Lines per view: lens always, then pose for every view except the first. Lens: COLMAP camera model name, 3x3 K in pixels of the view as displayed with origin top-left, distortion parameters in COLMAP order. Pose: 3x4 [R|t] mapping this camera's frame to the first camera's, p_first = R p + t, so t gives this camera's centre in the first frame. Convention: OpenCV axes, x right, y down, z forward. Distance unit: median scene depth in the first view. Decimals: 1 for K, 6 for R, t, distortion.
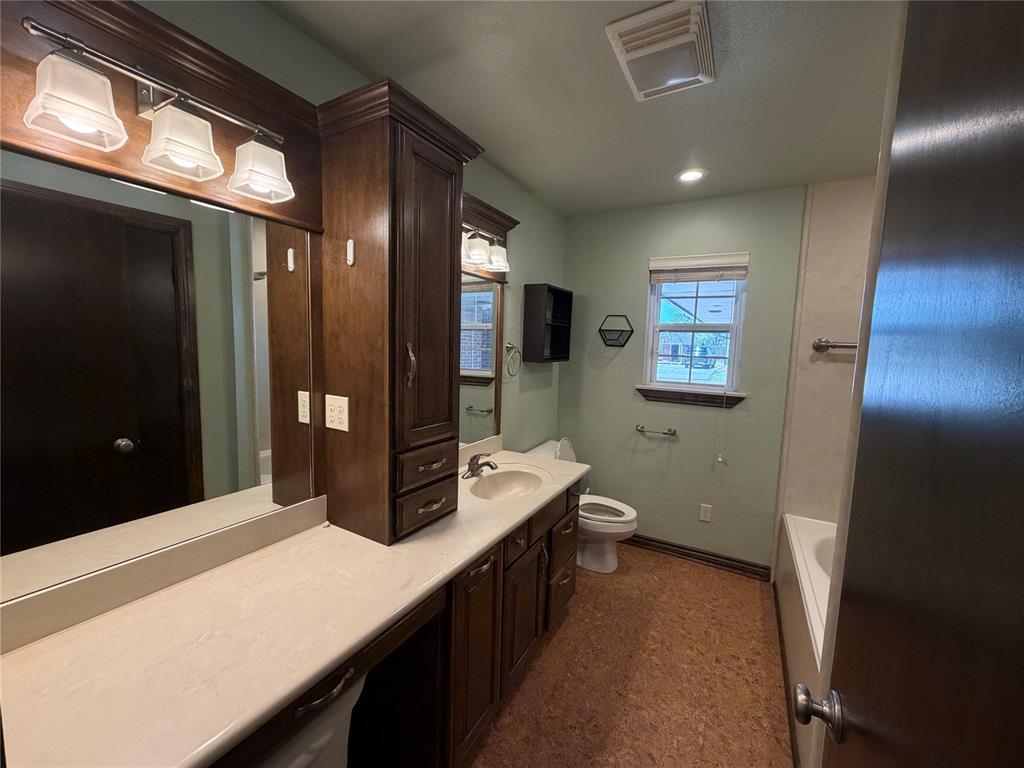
lens RADIAL K [[408.7, 0, 508.6], [0, 408.7, 389.3], [0, 0, 1]] dist [0.001944, -0.000258]
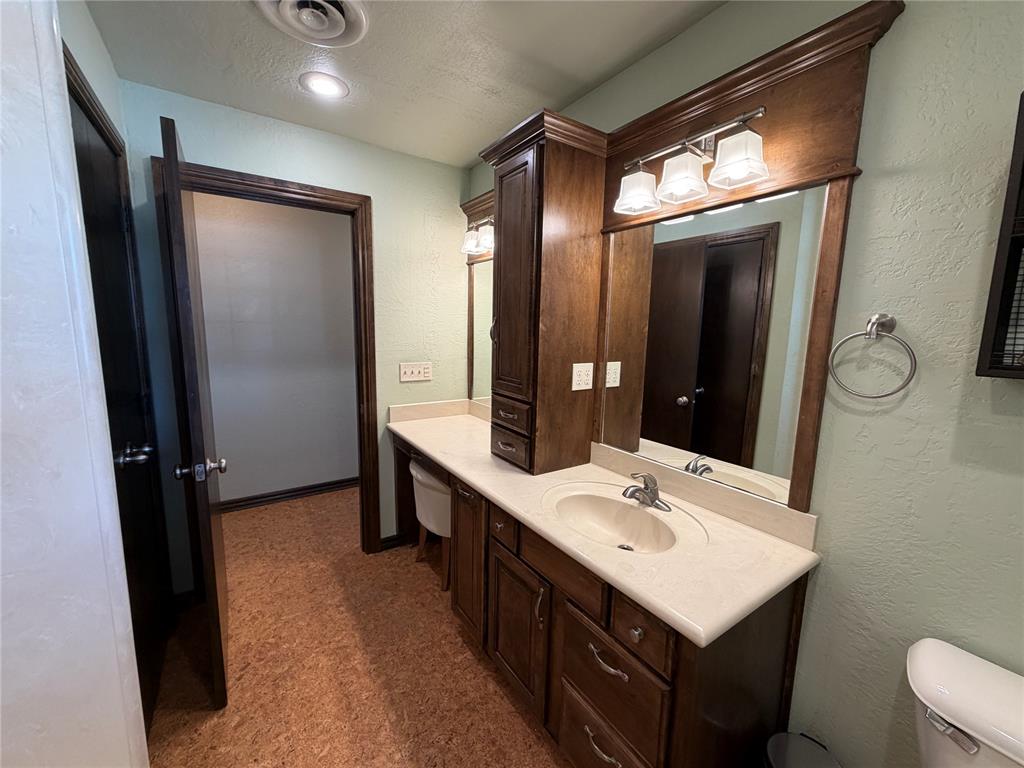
lens RADIAL K [[408.7, 0, 508.4], [0, 408.7, 379.7], [0, 0, 1]] dist [0.001944, -0.000258]
pose [[-0.441773, 0.089564, -0.892645, 0.803697], [-0.122928, 0.979576, 0.159123, -0.104282], [0.888665, 0.180028, -0.421741, 1.311059]]
